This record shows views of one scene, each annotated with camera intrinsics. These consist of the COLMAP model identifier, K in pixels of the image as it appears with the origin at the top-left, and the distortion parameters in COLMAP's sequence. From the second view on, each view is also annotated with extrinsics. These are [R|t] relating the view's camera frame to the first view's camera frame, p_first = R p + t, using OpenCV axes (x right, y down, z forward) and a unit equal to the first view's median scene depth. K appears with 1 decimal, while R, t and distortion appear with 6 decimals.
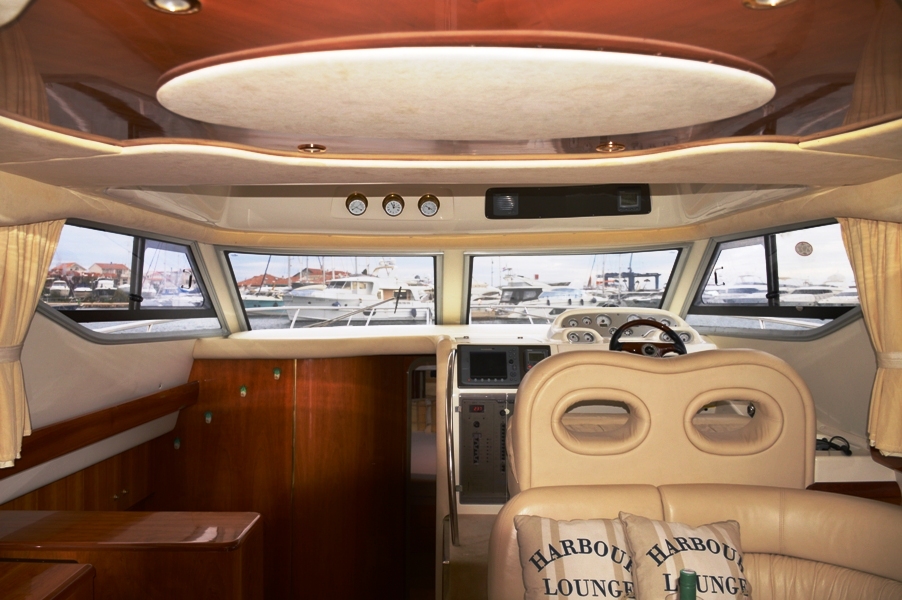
lens RADIAL K [[706.1, 0, 450.3], [0, 706.1, 303.0], [0, 0, 1]] dist [-0.003821, -0.016571]
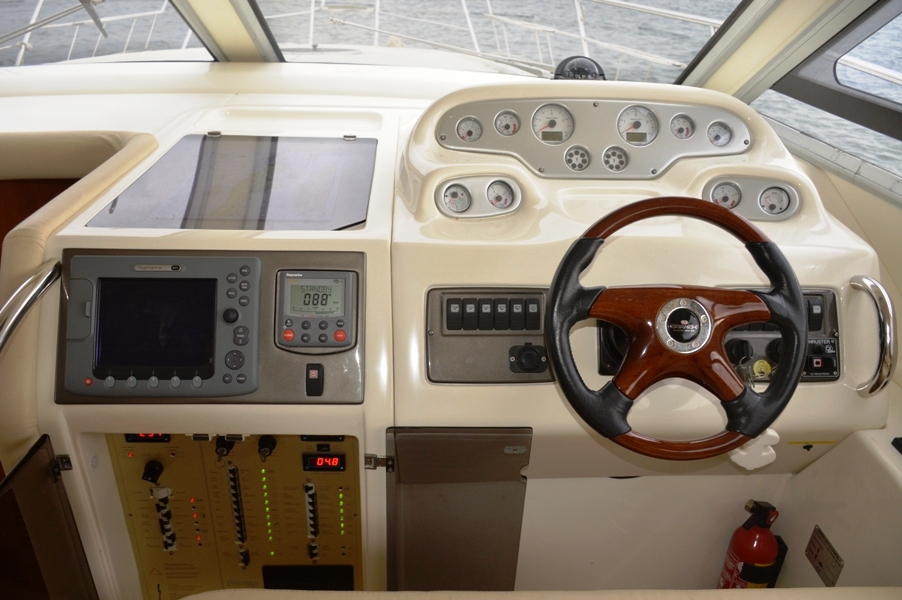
lens RADIAL K [[706.1, 0, 444.3], [0, 706.1, 326.3], [0, 0, 1]] dist [-0.003821, -0.016571]
pose [[0.998732, 0.005631, 0.050032, 0.163239], [-0.028983, 0.876861, 0.479869, -0.062774], [-0.041169, -0.480710, 0.875912, 0.720454]]
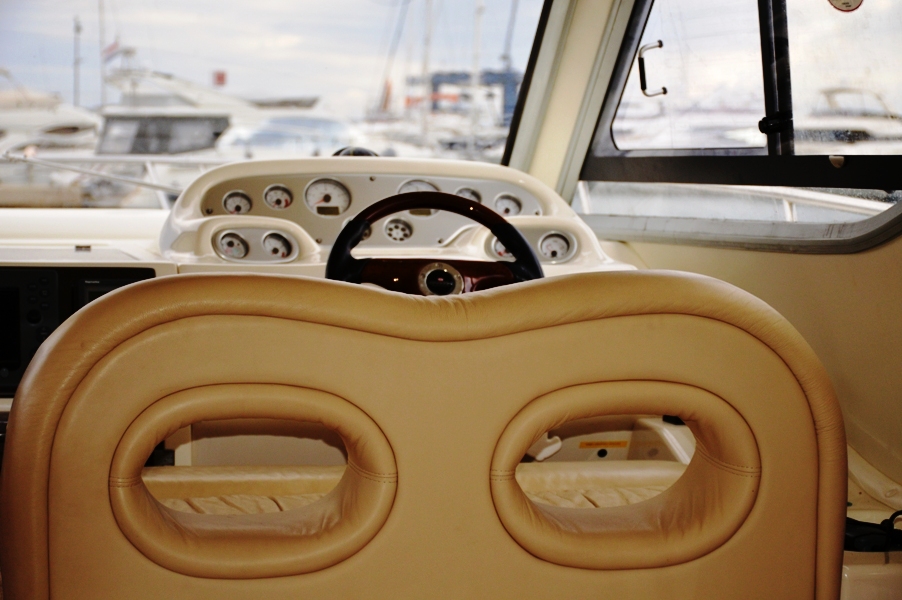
lens RADIAL K [[2236.8, 0, 451.2], [0, 2236.8, 298.8], [0, 0, 1]] dist [-0.055011, 0.000000]
pose [[0.974916, 0.001492, 0.222569, 0.044786], [-0.015047, 0.998132, 0.059221, 0.010930], [-0.222065, -0.061084, 0.973117, -0.045634]]
